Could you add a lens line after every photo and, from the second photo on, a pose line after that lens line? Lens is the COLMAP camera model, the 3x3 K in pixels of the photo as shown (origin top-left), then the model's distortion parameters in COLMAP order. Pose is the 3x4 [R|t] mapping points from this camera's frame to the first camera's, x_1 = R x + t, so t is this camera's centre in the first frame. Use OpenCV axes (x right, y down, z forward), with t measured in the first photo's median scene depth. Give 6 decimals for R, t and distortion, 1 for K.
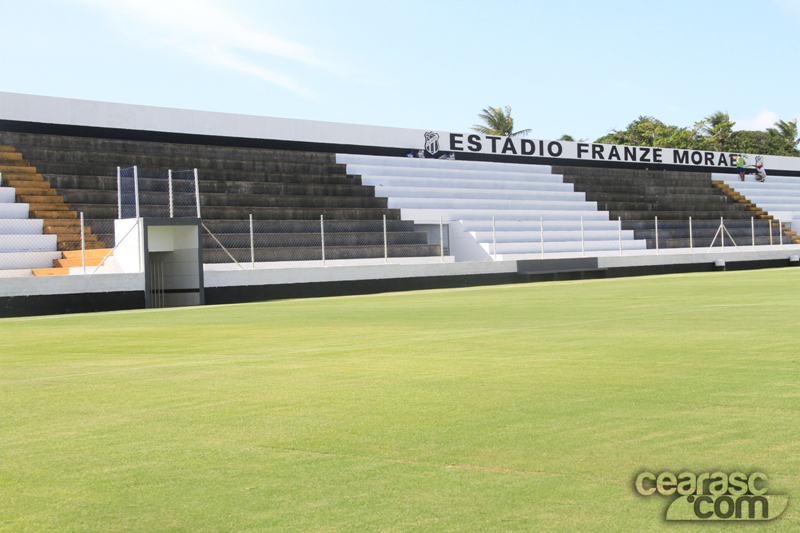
lens RADIAL K [[1350.7, 0, 393.2], [0, 1350.7, 264.9], [0, 0, 1]] dist [0.251529, 0.000000]
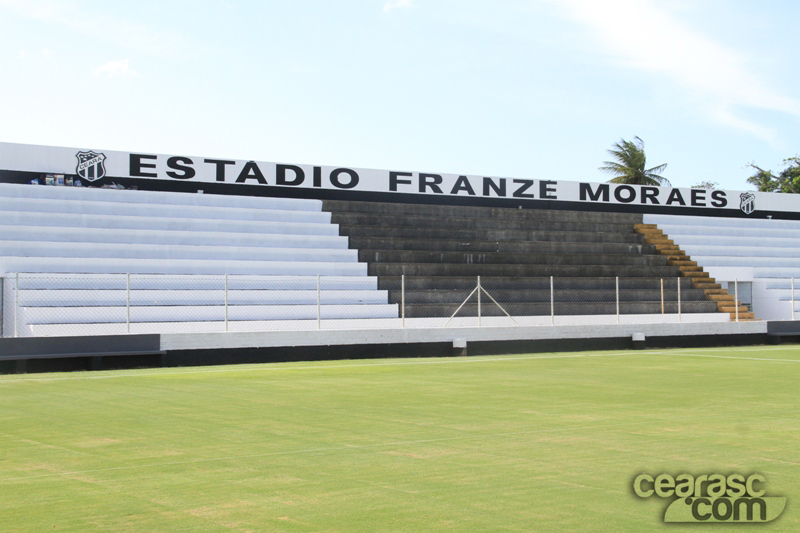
lens RADIAL K [[1216.2, 0, 399.5], [0, 1216.2, 270.9], [0, 0, 1]] dist [0.158829, 0.000000]
pose [[0.957034, 0.020115, -0.289277, 0.384916], [-0.026862, 0.999451, -0.019372, -0.024797], [0.288729, 0.026310, 0.957049, 0.411449]]
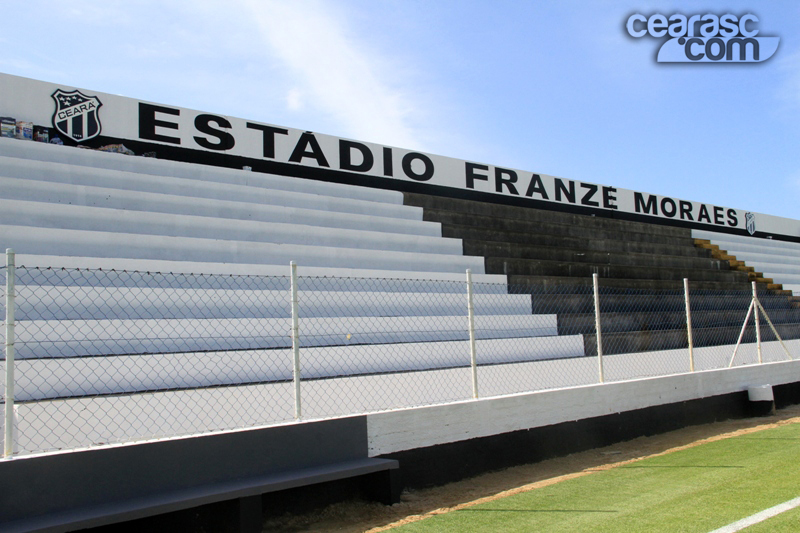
lens RADIAL K [[855.8, 0, 405.0], [0, 855.8, 262.7], [0, 0, 1]] dist [-0.010564, 0.000000]
pose [[0.998218, -0.013775, -0.058065, 0.149253], [0.008479, 0.995861, -0.090489, -0.017730], [0.059071, 0.089835, 0.994203, 0.740783]]
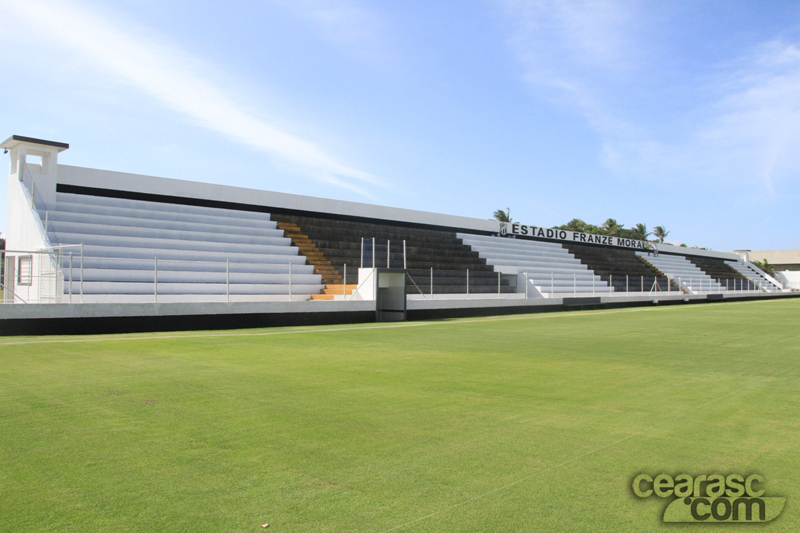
lens RADIAL K [[666.5, 0, 404.1], [0, 666.5, 267.6], [0, 0, 1]] dist [-0.098307, 0.010557]
pose [[0.998504, 0.045246, -0.030689, -0.075738], [-0.045986, 0.998657, -0.023853, -0.010399], [0.029569, 0.025229, 0.999244, 0.101423]]
